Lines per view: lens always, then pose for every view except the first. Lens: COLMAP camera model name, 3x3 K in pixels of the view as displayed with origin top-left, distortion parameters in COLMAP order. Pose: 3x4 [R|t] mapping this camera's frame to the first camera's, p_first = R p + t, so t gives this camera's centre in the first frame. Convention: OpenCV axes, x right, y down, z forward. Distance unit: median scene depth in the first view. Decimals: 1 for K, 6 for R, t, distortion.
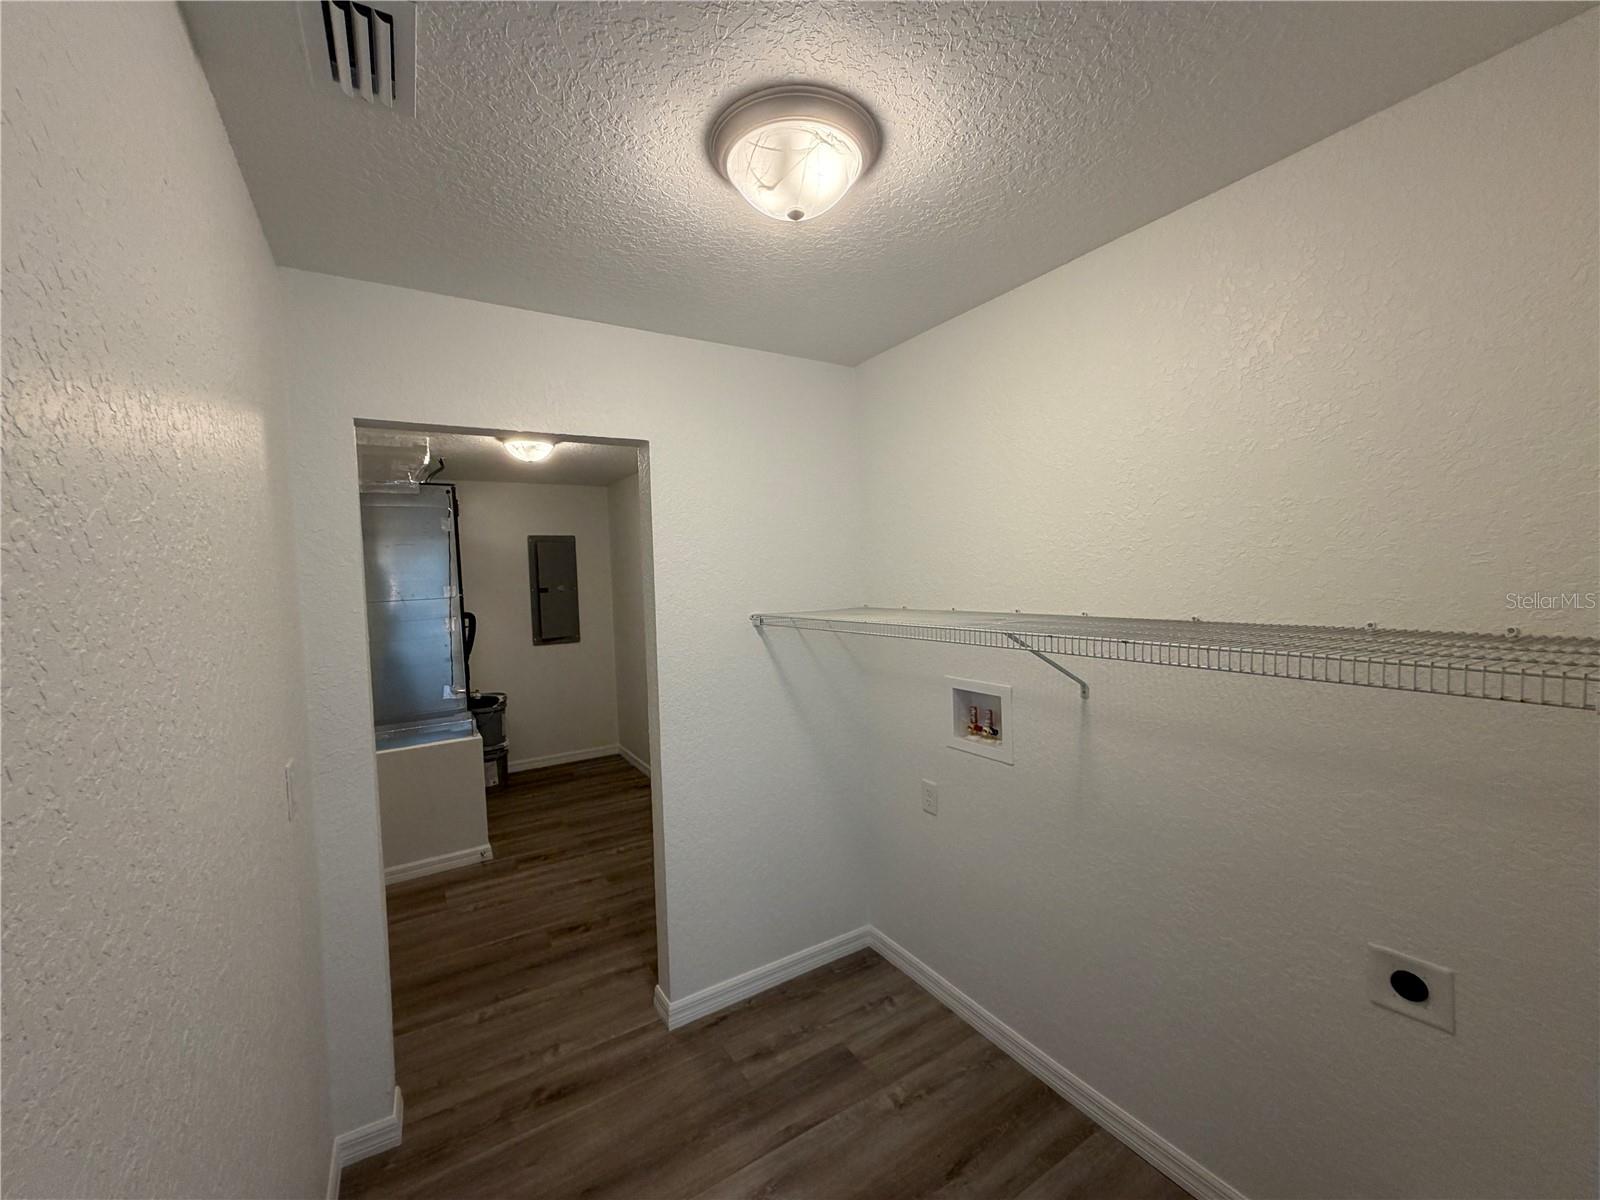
lens RADIAL K [[639.9, 0, 796.7], [0, 639.9, 599.7], [0, 0, 1]] dist [-0.000407, -0.000407]
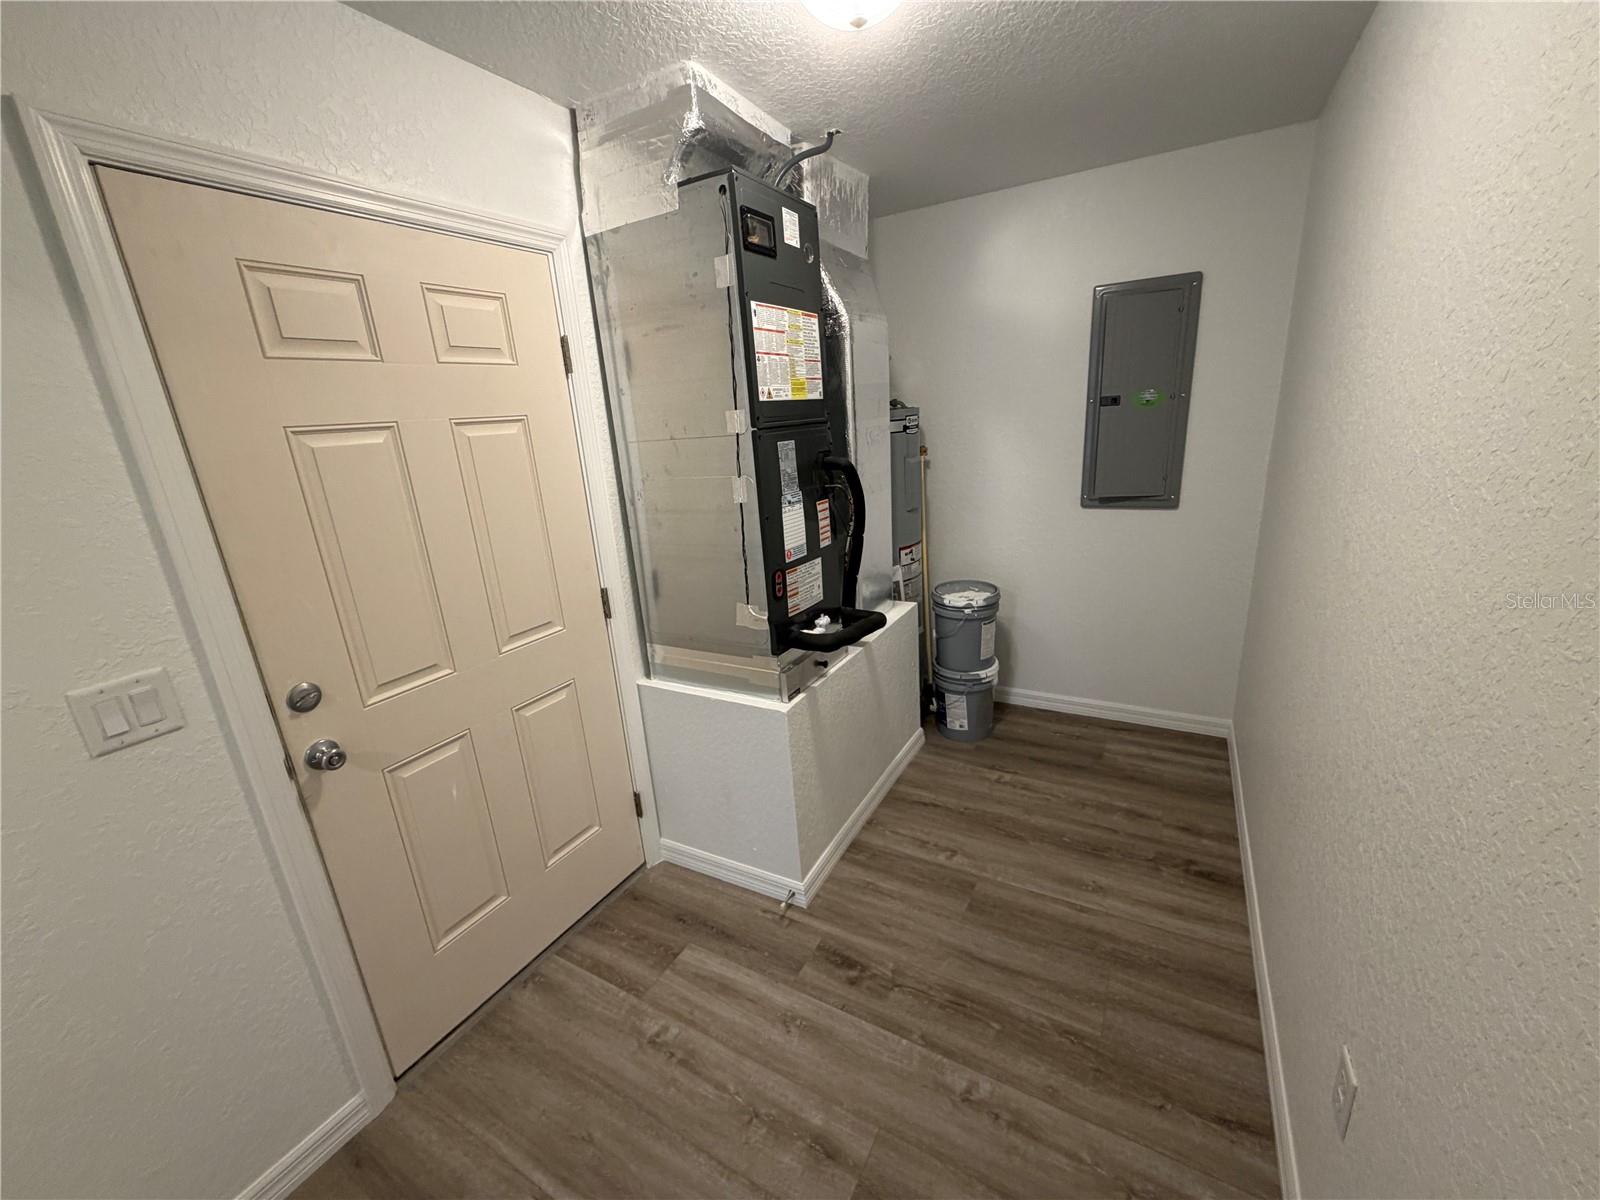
lens RADIAL K [[639.9, 0, 802.6], [0, 639.9, 595.8], [0, 0, 1]] dist [-0.000407, -0.000407]
pose [[0.478335, 0.254803, -0.840399, -0.061640], [0.009460, 0.955430, 0.295065, -0.024739], [0.878126, -0.149090, 0.454605, 0.688253]]
